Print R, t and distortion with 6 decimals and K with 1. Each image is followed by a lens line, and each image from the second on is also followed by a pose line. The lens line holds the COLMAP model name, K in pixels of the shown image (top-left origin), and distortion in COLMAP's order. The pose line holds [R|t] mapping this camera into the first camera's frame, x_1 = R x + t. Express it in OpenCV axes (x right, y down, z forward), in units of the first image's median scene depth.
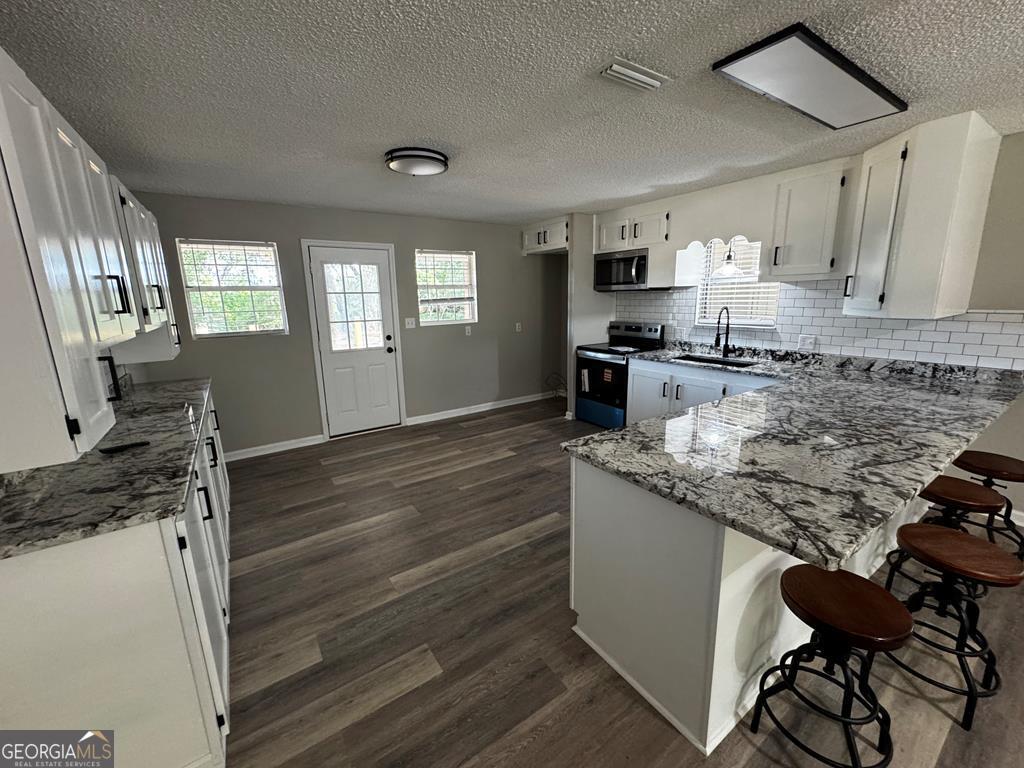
lens RADIAL K [[411.7, 0, 512.0], [0, 411.7, 384.0], [0, 0, 1]] dist [-0.001326, 0.000475]
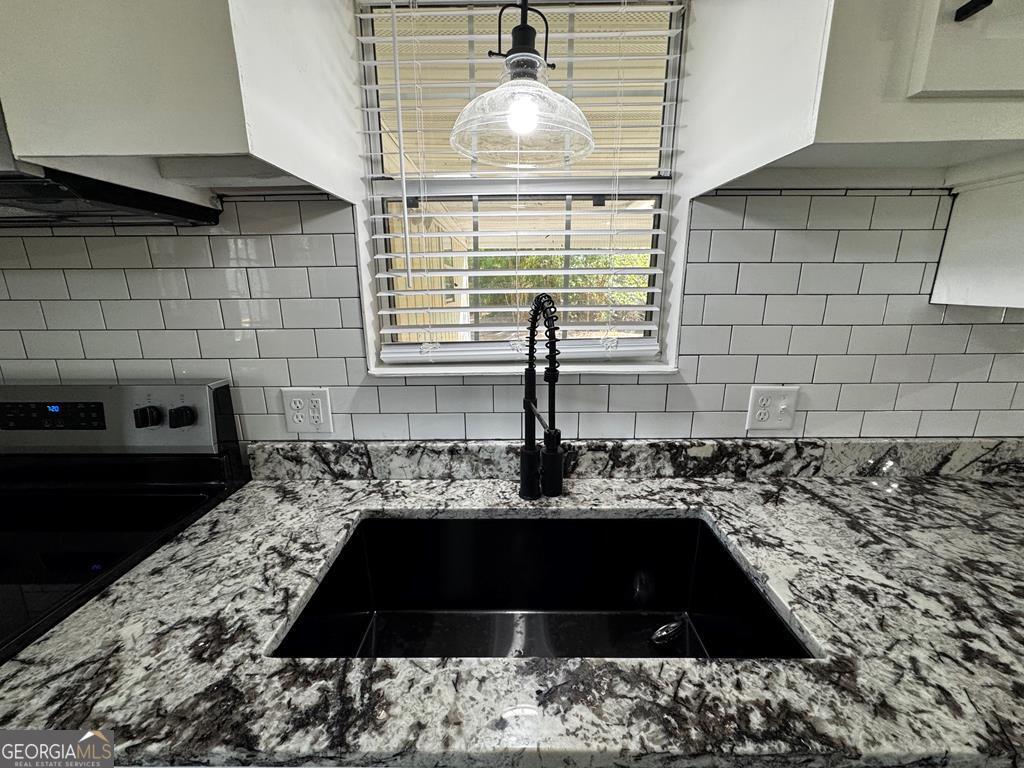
lens RADIAL K [[411.7, 0, 512.0], [0, 411.7, 384.0], [0, 0, 1]] dist [-0.001326, 0.000475]
pose [[0.564359, -0.186831, 0.804110, 0.349965], [0.170086, 0.979471, 0.108201, -0.177704], [-0.807818, 0.075704, 0.584550, 0.936504]]
